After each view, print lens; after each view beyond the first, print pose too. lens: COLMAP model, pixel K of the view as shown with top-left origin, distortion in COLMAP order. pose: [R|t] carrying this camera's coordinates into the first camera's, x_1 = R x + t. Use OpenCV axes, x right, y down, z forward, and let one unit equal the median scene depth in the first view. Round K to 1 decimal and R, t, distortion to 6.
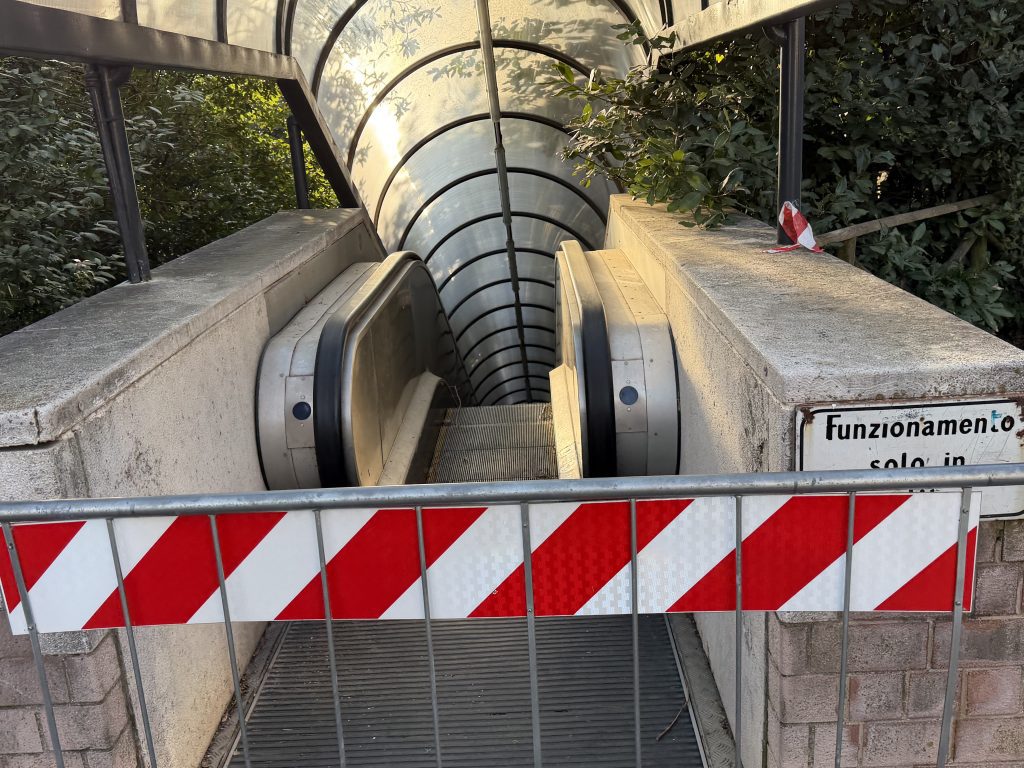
lens RADIAL K [[926.1, 0, 512.0], [0, 926.1, 384.0], [0, 0, 1]] dist [0.182064, -0.382911]
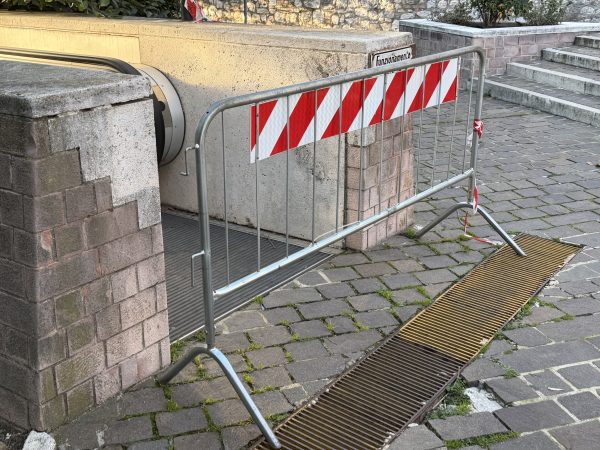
lens RADIAL K [[753.0, 0, 300.0], [0, 753.0, 225.0], [0, 0, 1]] dist [0.008242, 0.003240]
pose [[0.573191, -0.222667, 0.788588, -0.816832], [0.195030, 0.971787, 0.132637, 0.090005], [-0.795874, 0.077772, 0.600447, -0.028951]]
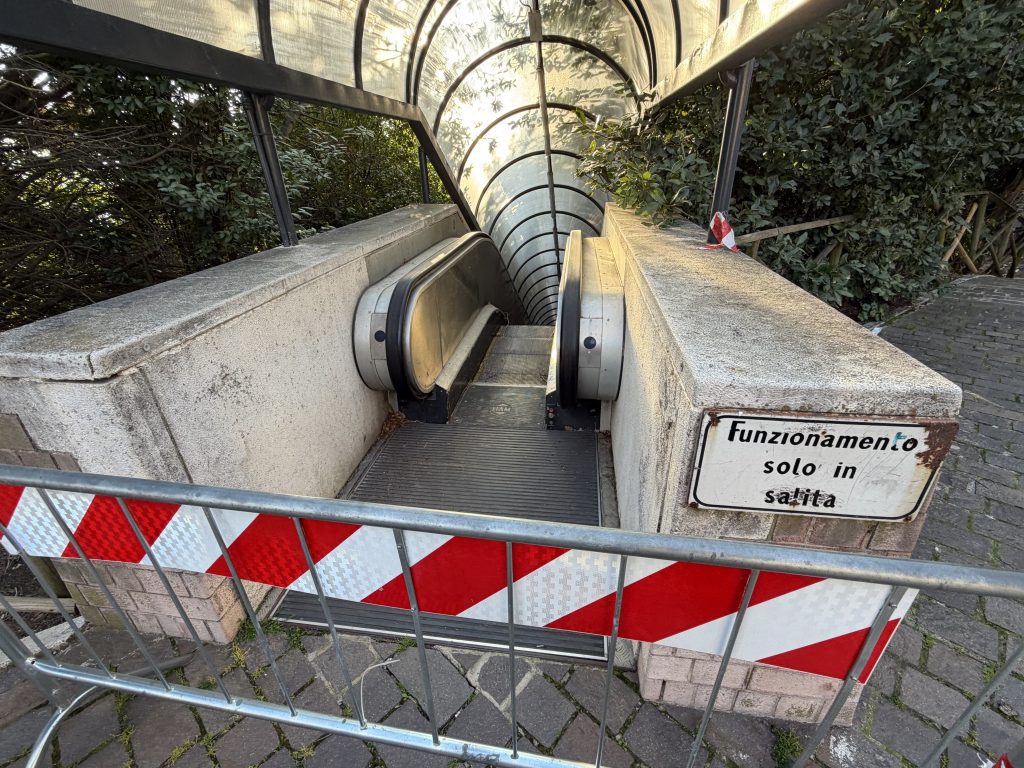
lens RADIAL K [[440.3, 0, 512.0], [0, 440.3, 384.0], [0, 0, 1]] dist [0.000400, 0.000133]
pose [[0.991457, 0.085873, -0.098180, 0.068942], [-0.065456, 0.978626, 0.194955, -0.047095], [0.112823, -0.186863, 0.975886, 0.257101]]
